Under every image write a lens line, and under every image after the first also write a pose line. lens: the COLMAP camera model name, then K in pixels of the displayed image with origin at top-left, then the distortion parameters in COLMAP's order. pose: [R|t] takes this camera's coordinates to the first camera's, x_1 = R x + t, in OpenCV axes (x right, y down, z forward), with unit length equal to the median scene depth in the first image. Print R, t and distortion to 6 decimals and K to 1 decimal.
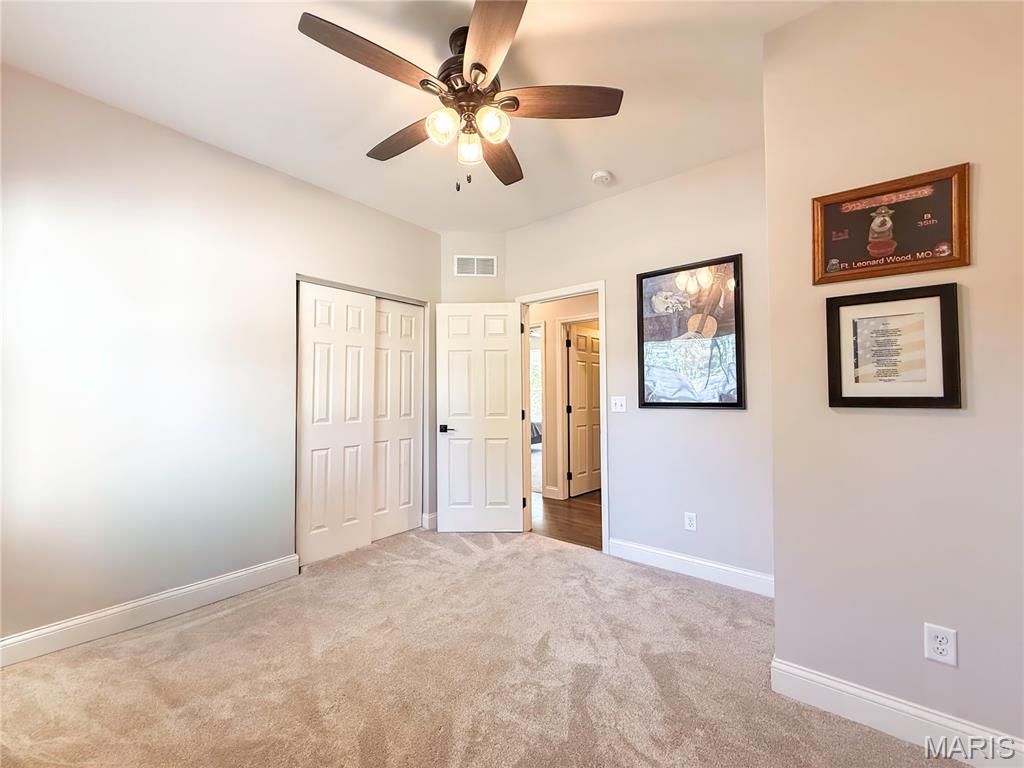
lens RADIAL K [[408.5, 0, 511.2], [0, 408.5, 383.4], [0, 0, 1]] dist [0.001966, -0.000325]
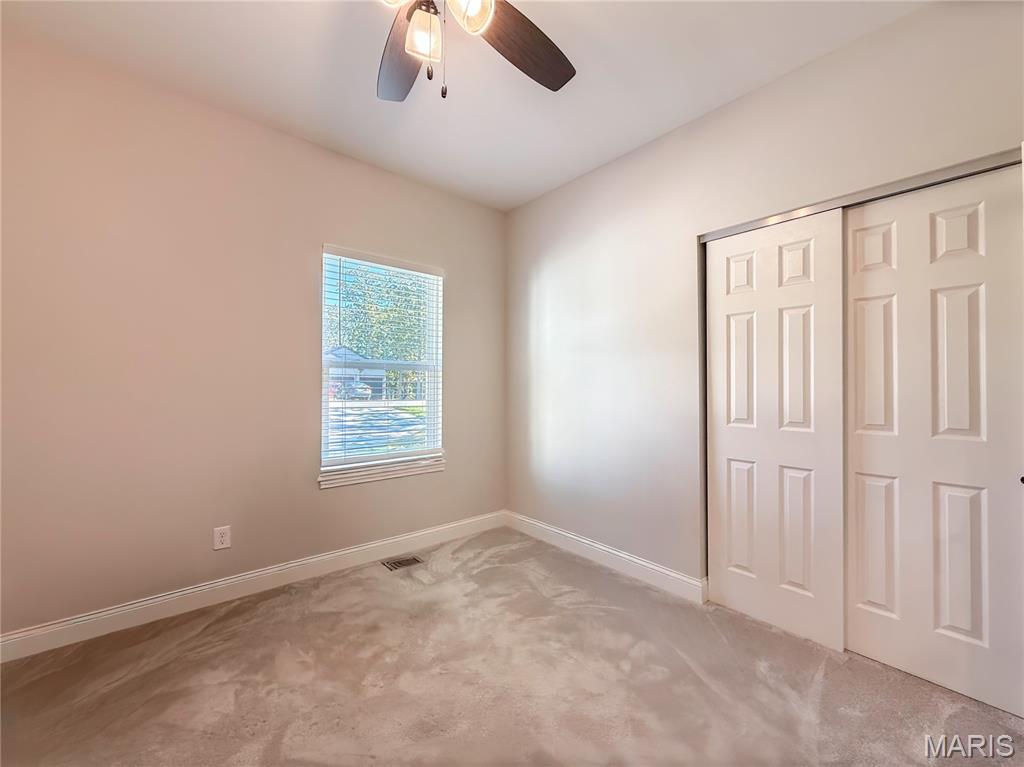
lens RADIAL K [[408.5, 0, 514.2], [0, 408.5, 384.1], [0, 0, 1]] dist [0.001966, -0.000325]
pose [[-0.167722, -0.006094, -0.985816, 0.299114], [0.019411, 0.999767, -0.009482, 0.023536], [0.985643, -0.020726, -0.167564, 0.686635]]
